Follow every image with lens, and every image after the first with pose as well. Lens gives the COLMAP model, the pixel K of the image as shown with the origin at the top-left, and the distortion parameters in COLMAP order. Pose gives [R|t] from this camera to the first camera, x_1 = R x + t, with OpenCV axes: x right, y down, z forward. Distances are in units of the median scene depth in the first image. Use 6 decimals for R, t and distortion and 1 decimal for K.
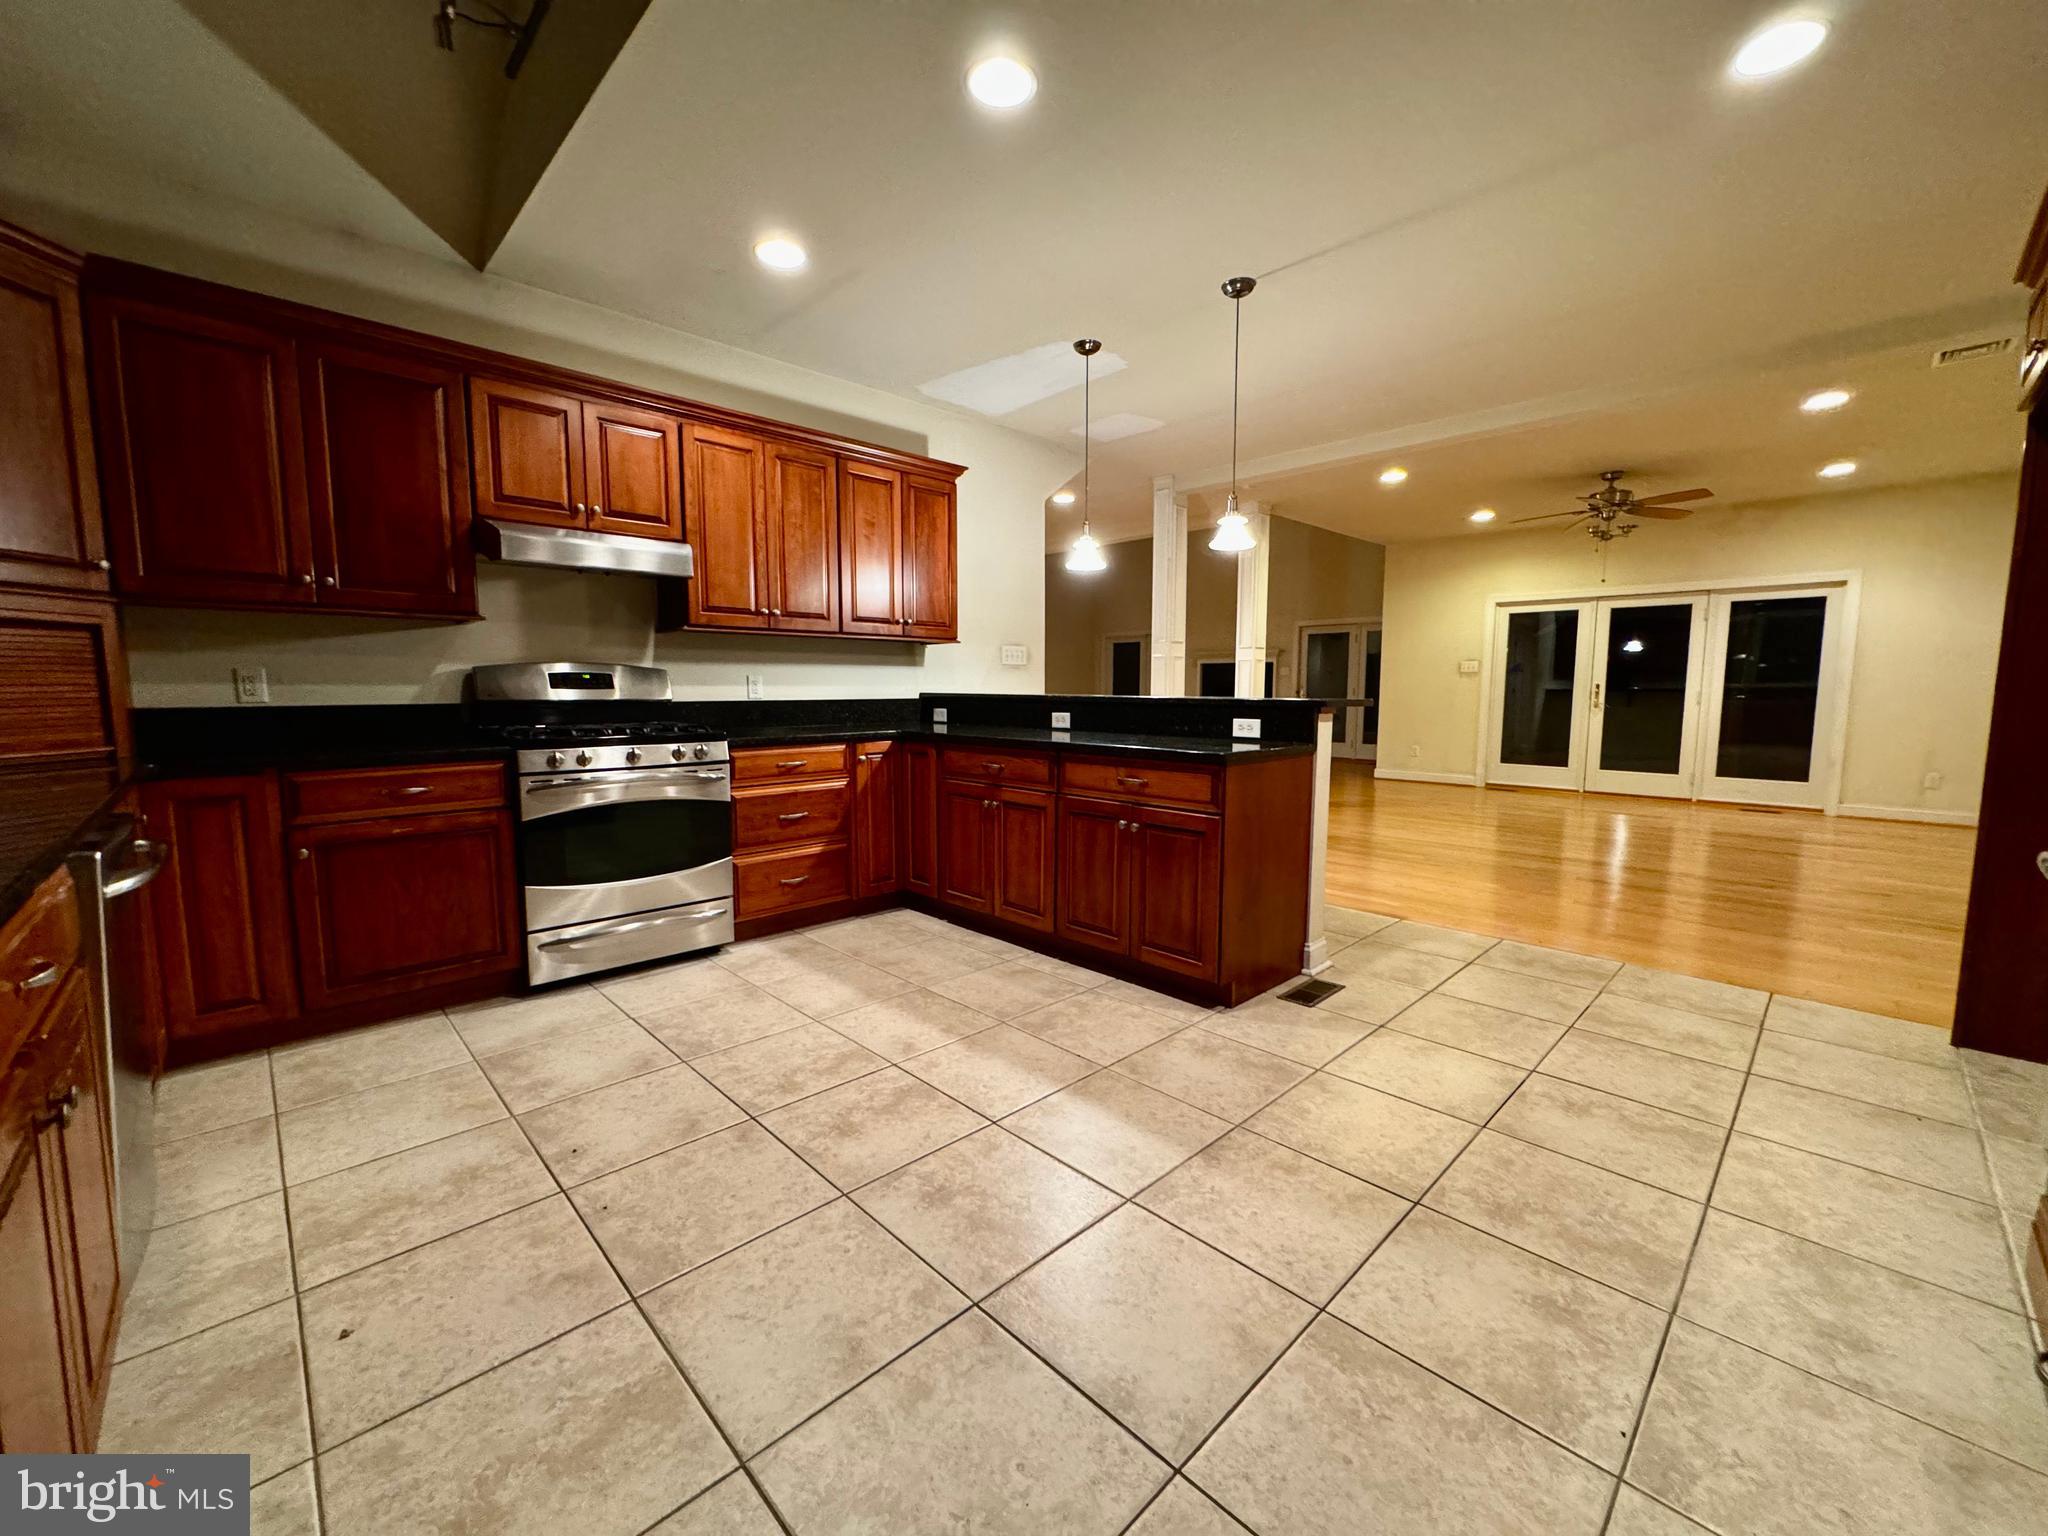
lens RADIAL K [[813.2, 0, 1023.0], [0, 813.2, 769.7], [0, 0, 1]] dist [-0.003361, -0.000219]
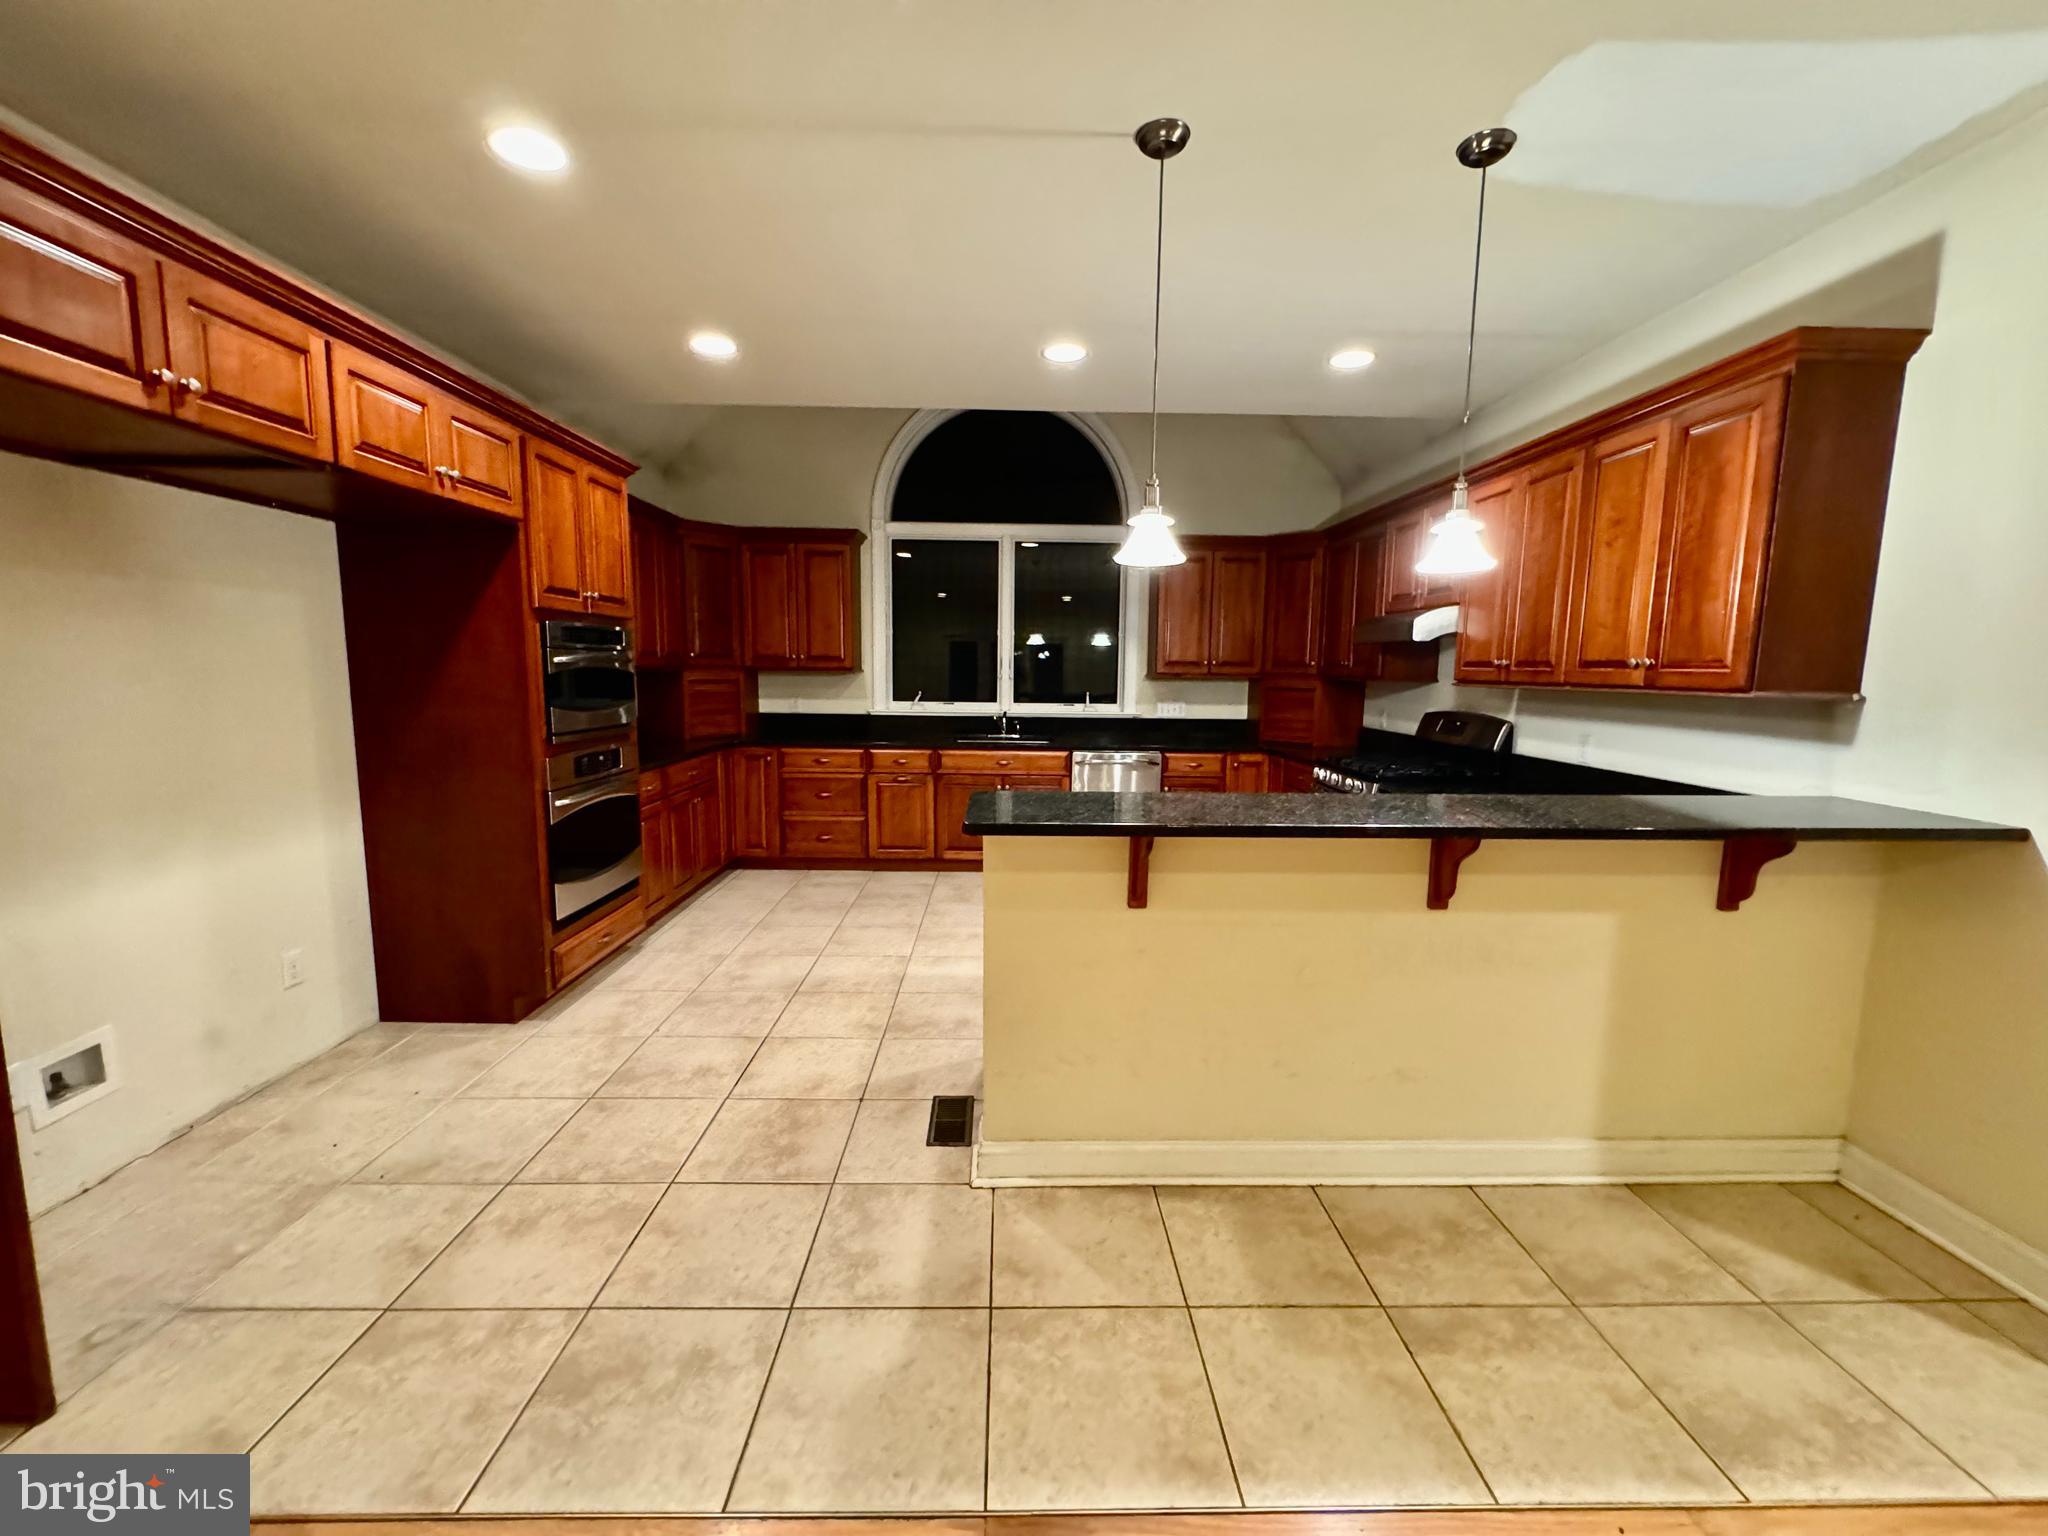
lens RADIAL K [[813.2, 0, 1020.1], [0, 813.2, 767.3], [0, 0, 1]] dist [-0.003361, -0.000219]
pose [[-0.683739, 0.079558, -0.725377, 1.108379], [-0.089823, 0.977304, 0.191856, -0.320875], [0.724177, 0.196335, -0.661075, 1.910070]]
